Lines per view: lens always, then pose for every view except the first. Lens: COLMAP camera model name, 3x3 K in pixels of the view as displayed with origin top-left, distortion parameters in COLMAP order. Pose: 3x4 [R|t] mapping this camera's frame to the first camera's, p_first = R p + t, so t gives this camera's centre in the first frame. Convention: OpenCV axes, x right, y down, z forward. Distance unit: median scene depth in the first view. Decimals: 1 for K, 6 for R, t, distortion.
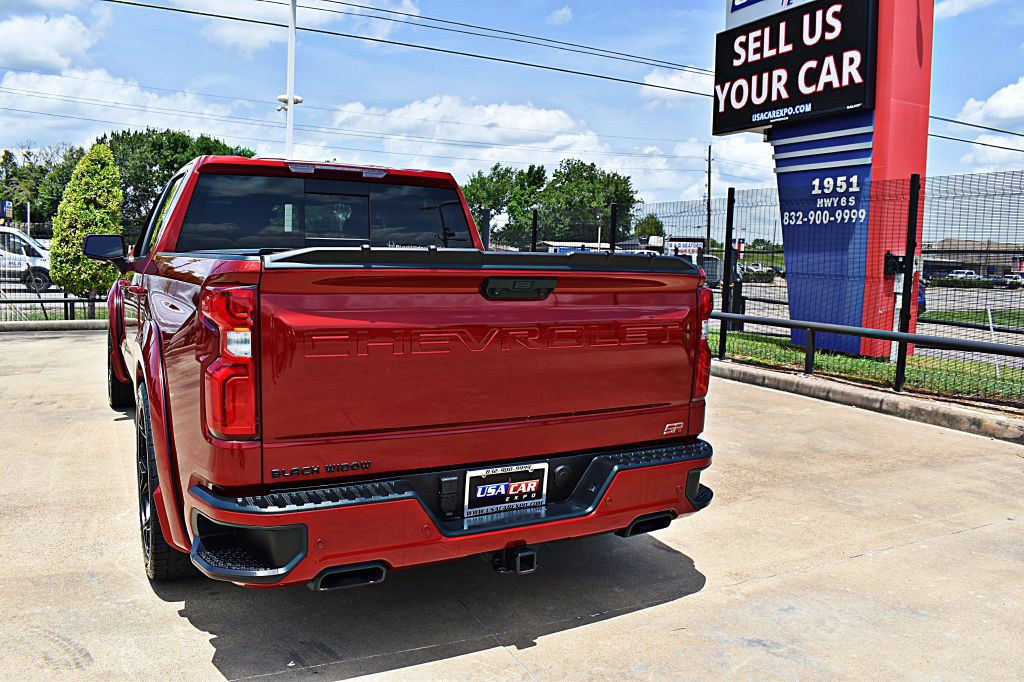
lens RADIAL K [[793.4, 0, 507.9], [0, 793.4, 340.6], [0, 0, 1]] dist [-0.093082, 0.012608]
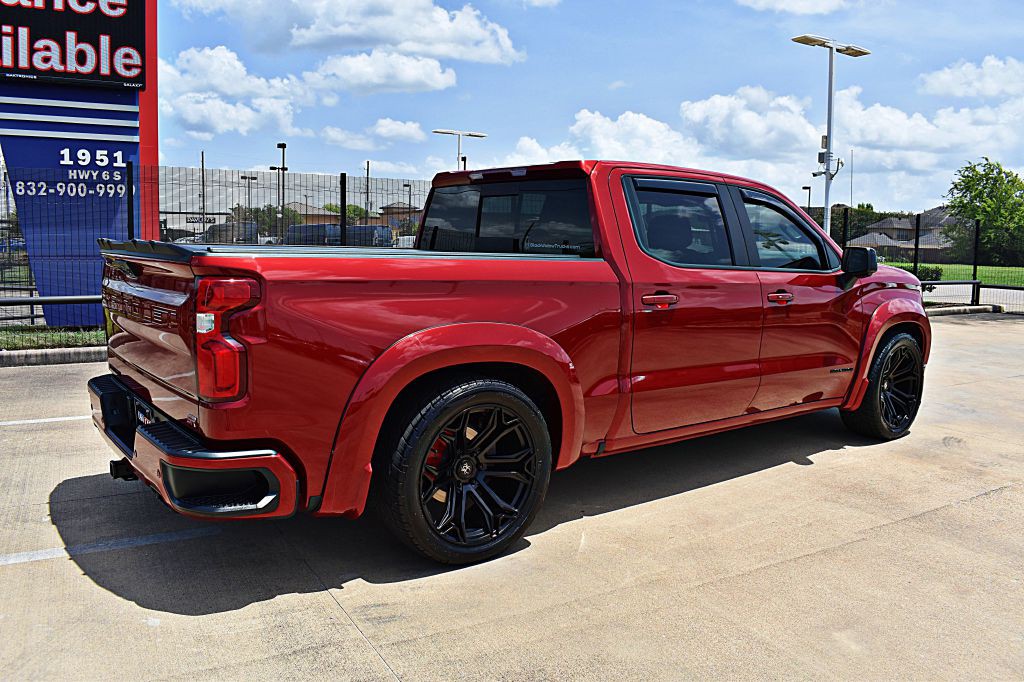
lens RADIAL K [[794.6, 0, 508.4], [0, 794.6, 340.6], [0, 0, 1]] dist [-0.093210, 0.012439]
pose [[-0.103705, -0.153572, 0.982680, -0.619896], [0.085238, 0.983000, 0.162618, -0.084327], [-0.990949, 0.100626, -0.088852, 0.576531]]
